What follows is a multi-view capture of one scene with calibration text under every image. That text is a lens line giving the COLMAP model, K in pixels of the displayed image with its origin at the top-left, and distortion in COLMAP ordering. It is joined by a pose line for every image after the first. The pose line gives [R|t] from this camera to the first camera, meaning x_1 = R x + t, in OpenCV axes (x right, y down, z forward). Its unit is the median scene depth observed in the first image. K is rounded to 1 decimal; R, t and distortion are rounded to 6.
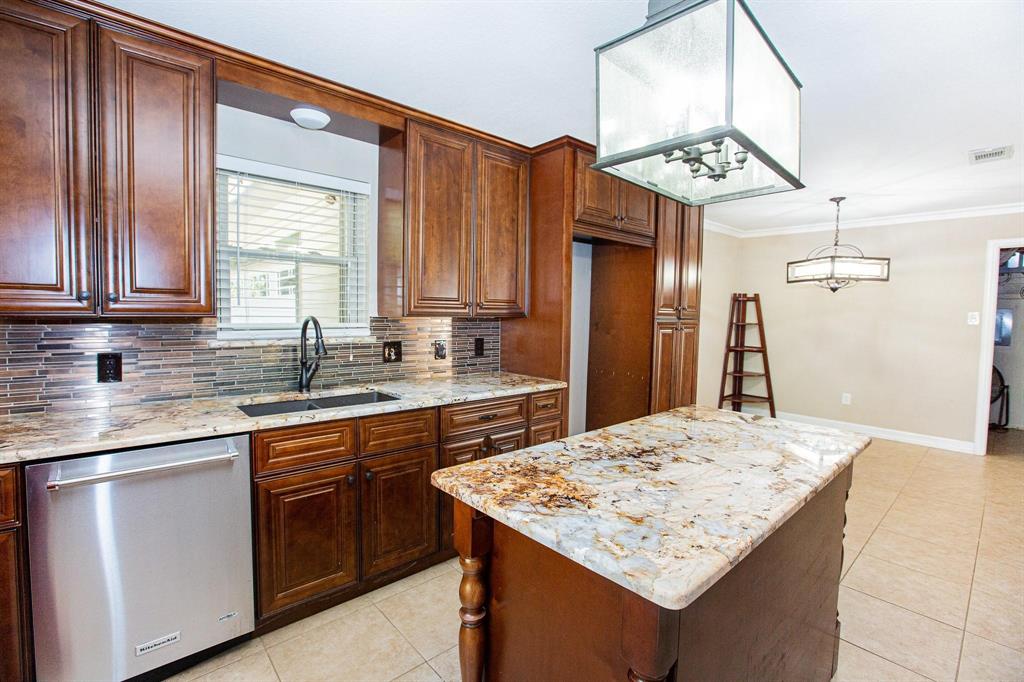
lens RADIAL K [[463.7, 0, 508.5], [0, 463.7, 338.8], [0, 0, 1]] dist [-0.039749, 0.011121]
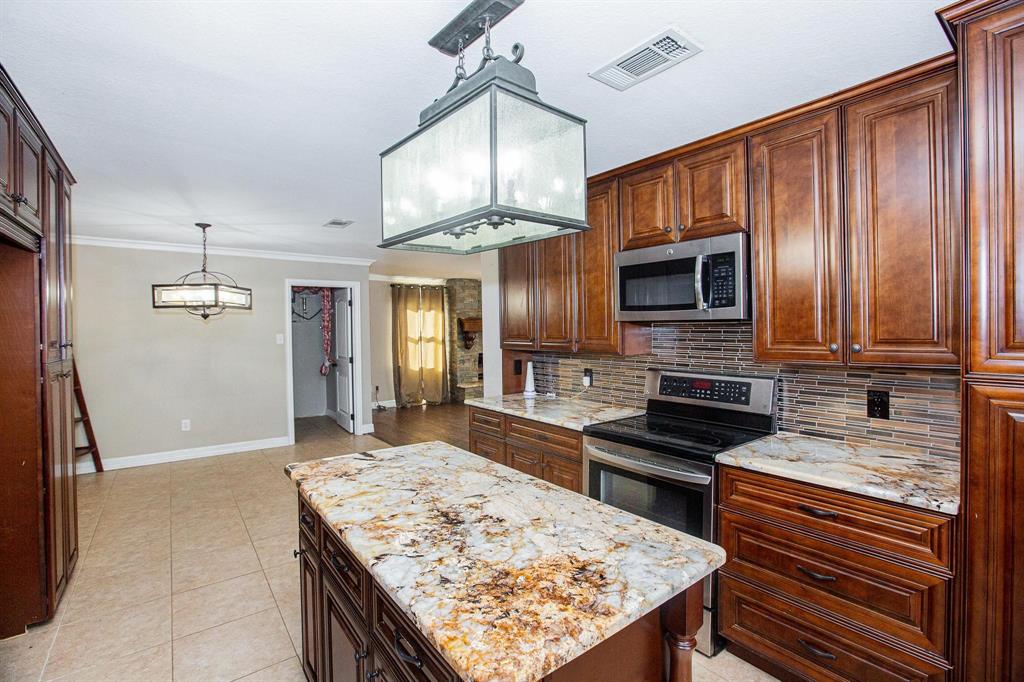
lens RADIAL K [[463.7, 0, 507.8], [0, 463.7, 333.7], [0, 0, 1]] dist [-0.039749, 0.011121]
pose [[0.071931, -0.026243, 0.997064, -0.661487], [0.068230, 0.997442, 0.021330, -0.143495], [-0.995073, 0.066496, 0.073538, 0.844530]]
